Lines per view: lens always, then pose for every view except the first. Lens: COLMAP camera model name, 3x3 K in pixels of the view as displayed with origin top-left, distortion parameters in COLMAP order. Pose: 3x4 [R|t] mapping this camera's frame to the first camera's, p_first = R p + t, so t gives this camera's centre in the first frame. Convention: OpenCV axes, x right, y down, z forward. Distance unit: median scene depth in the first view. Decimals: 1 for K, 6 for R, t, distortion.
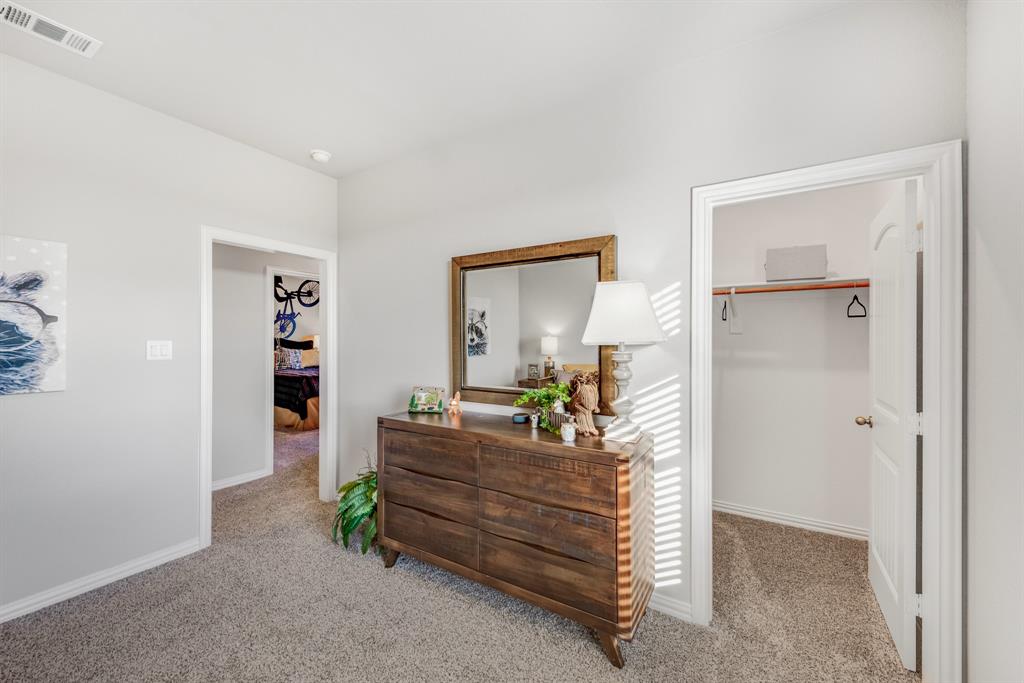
lens RADIAL K [[403.7, 0, 513.6], [0, 403.7, 338.0], [0, 0, 1]] dist [-0.000159, -0.000011]
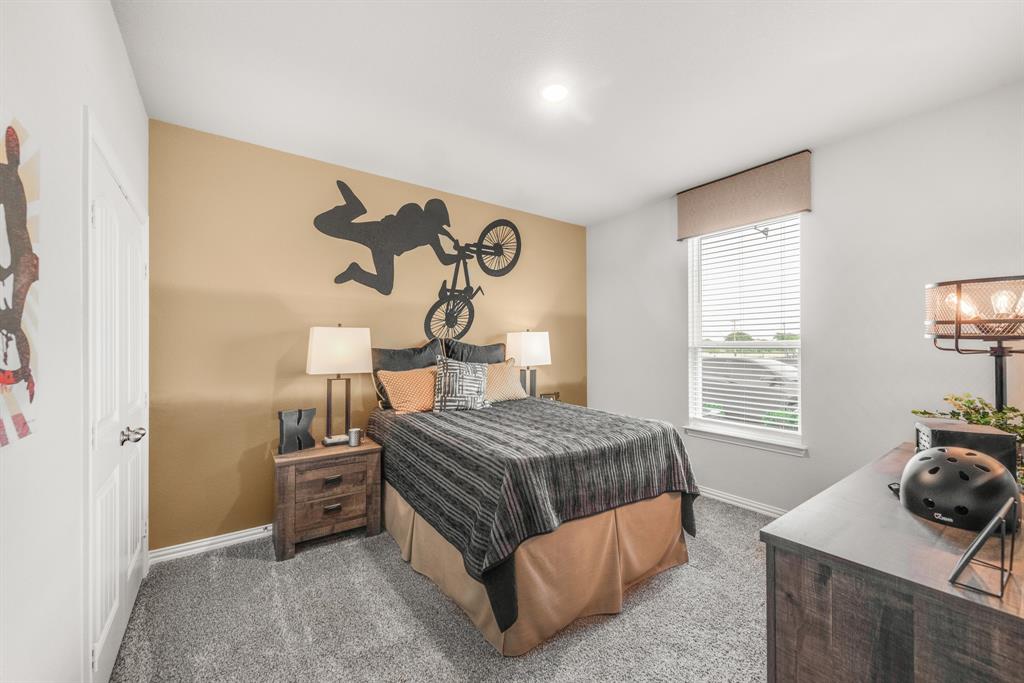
lens RADIAL K [[403.7, 0, 511.3], [0, 403.7, 339.6], [0, 0, 1]] dist [-0.000159, -0.000011]
pose [[0.924906, -0.002987, -0.380185, -0.314463], [0.002847, 0.999996, -0.000931, 0.002024], [0.380186, -0.000222, 0.924910, 0.569155]]
